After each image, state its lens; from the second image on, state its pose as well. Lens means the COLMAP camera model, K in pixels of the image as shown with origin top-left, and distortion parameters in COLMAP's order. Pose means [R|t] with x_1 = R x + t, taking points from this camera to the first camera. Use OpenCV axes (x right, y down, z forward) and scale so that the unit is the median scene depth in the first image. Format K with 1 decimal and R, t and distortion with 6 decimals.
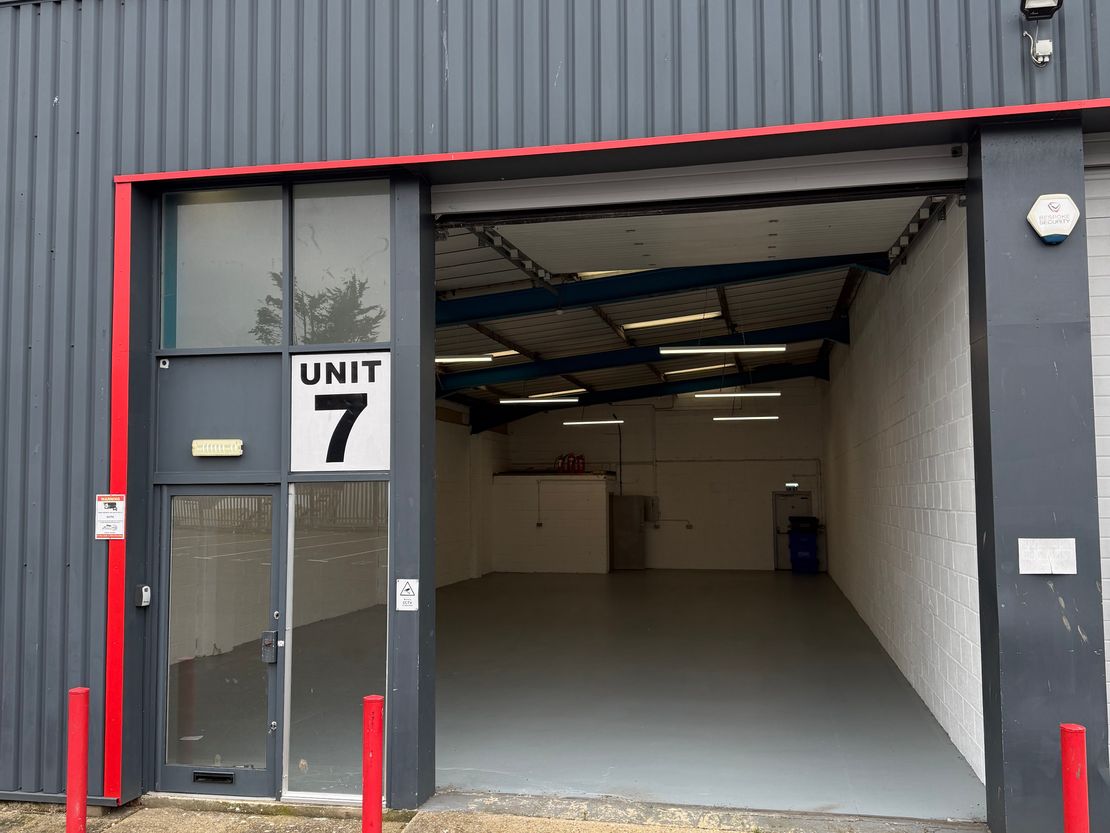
lens RADIAL K [[1030.3, 0, 555.0], [0, 1030.3, 416.5], [0, 0, 1]] dist [0.186837, 0.000764]
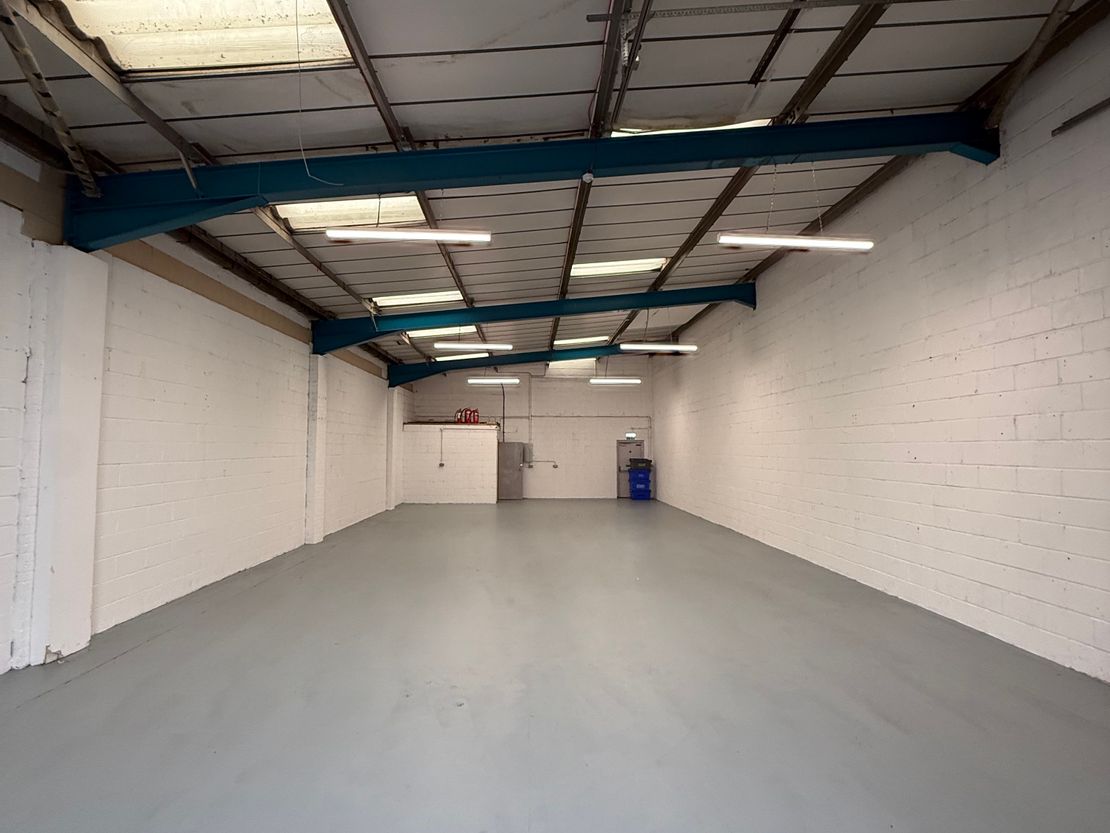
lens RADIAL K [[589.1, 0, 555.0], [0, 589.1, 416.5], [0, 0, 1]] dist [-0.002331, -0.001844]
pose [[0.969612, 0.023230, 0.243542, -0.055750], [-0.028463, 0.999433, 0.017988, 0.030319], [-0.242986, -0.024373, 0.969724, 0.283632]]
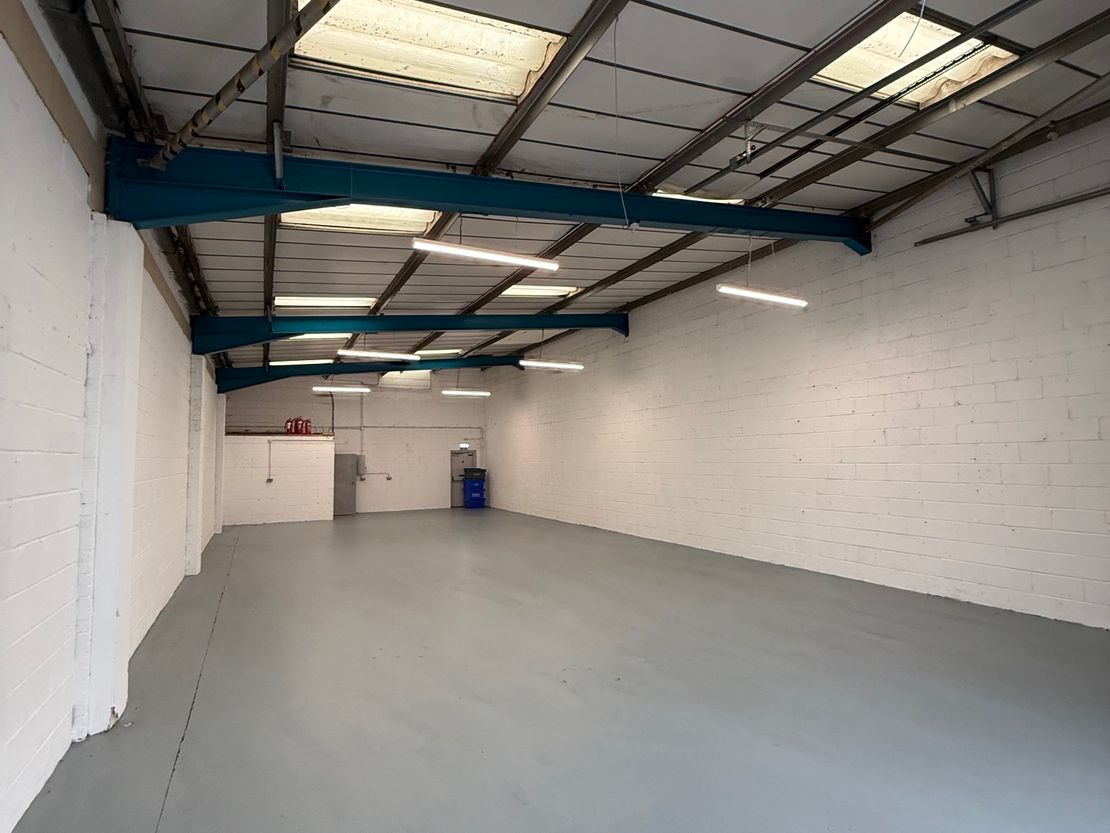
lens RADIAL K [[589.1, 0, 555.0], [0, 589.1, 416.5], [0, 0, 1]] dist [-0.002331, -0.001844]
pose [[0.783985, 0.037885, 0.619623, -0.167583], [-0.037222, 0.999209, -0.013998, 0.033238], [-0.619663, -0.012090, 0.784775, 0.310446]]
